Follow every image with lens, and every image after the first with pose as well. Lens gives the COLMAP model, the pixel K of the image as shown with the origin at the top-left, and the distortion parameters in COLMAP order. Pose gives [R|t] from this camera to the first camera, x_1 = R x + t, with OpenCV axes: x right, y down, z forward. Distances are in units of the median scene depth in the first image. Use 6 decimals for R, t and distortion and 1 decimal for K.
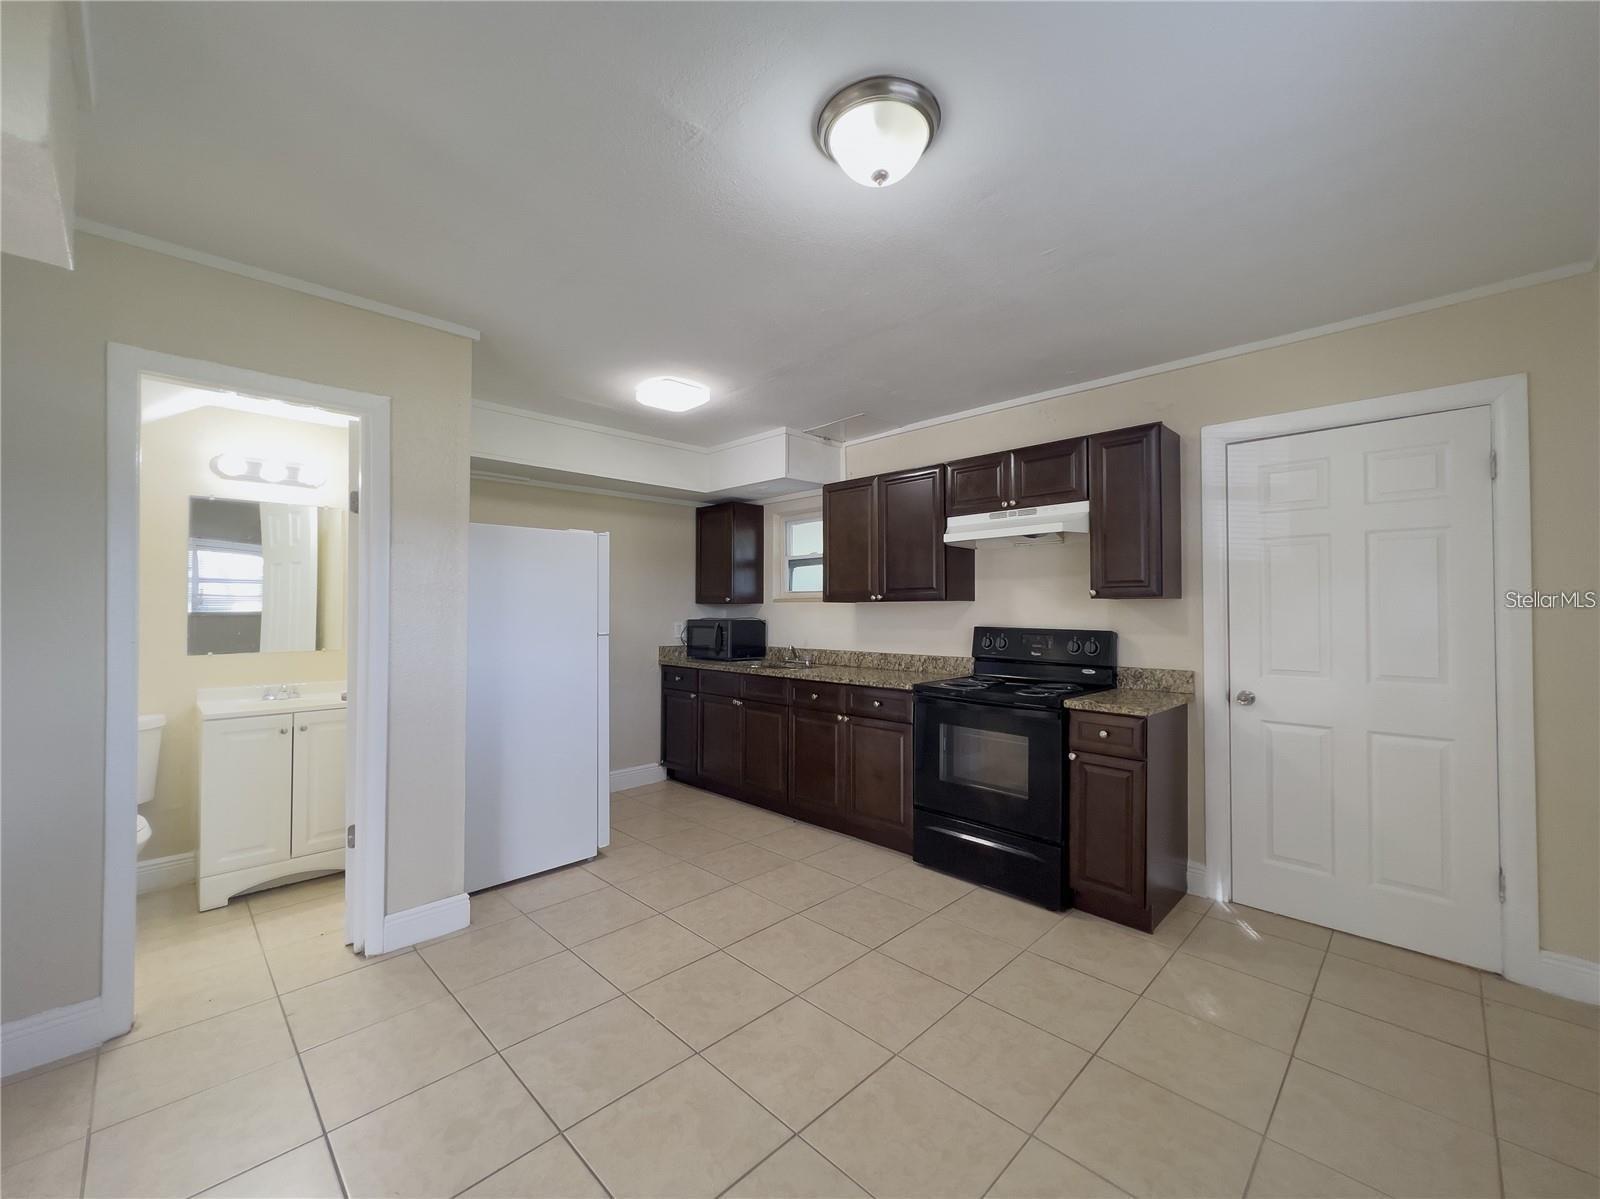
lens RADIAL K [[654.3, 0, 772.6], [0, 654.3, 597.8], [0, 0, 1]] dist [-0.002658, -0.000326]
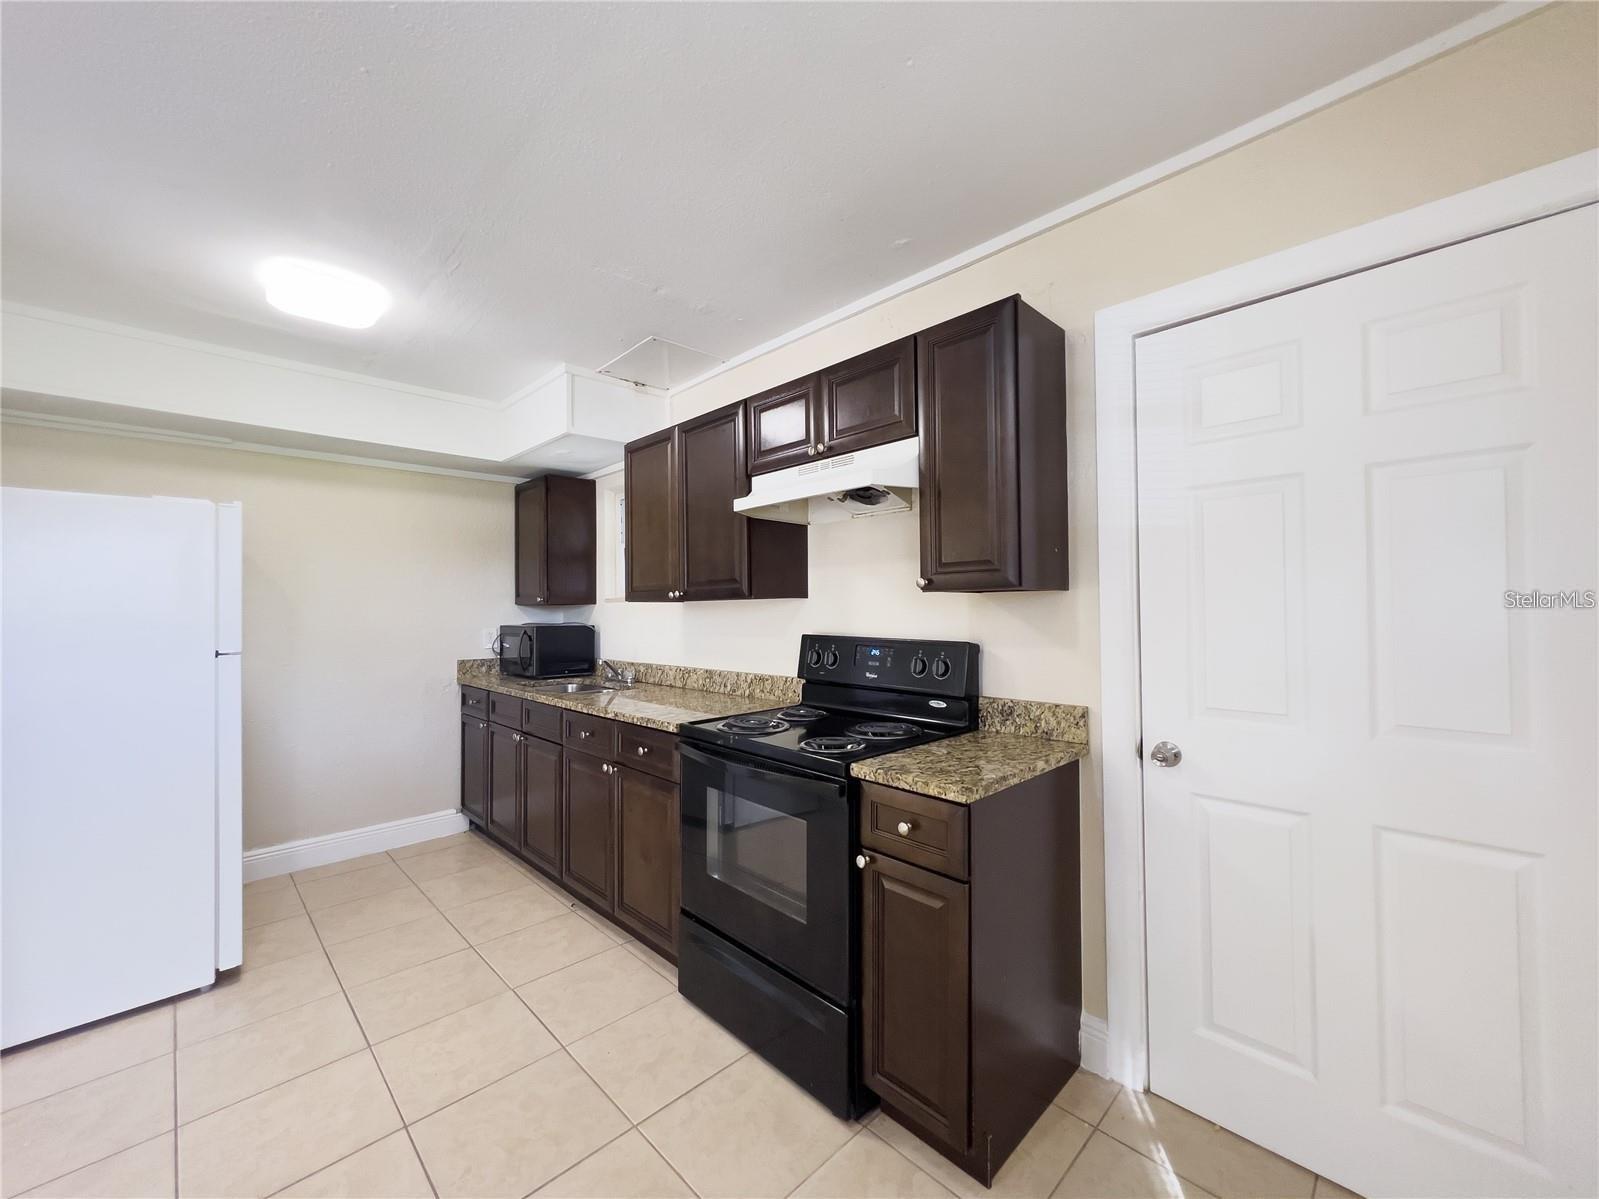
lens RADIAL K [[636.4, 0, 779.0], [0, 636.4, 597.8], [0, 0, 1]] dist [0.002054, 0.000271]
pose [[0.999895, -0.010616, -0.009874, 0.328318], [0.010621, 0.999944, 0.000440, 0.004753], [0.009869, -0.000545, 0.999951, 0.359197]]
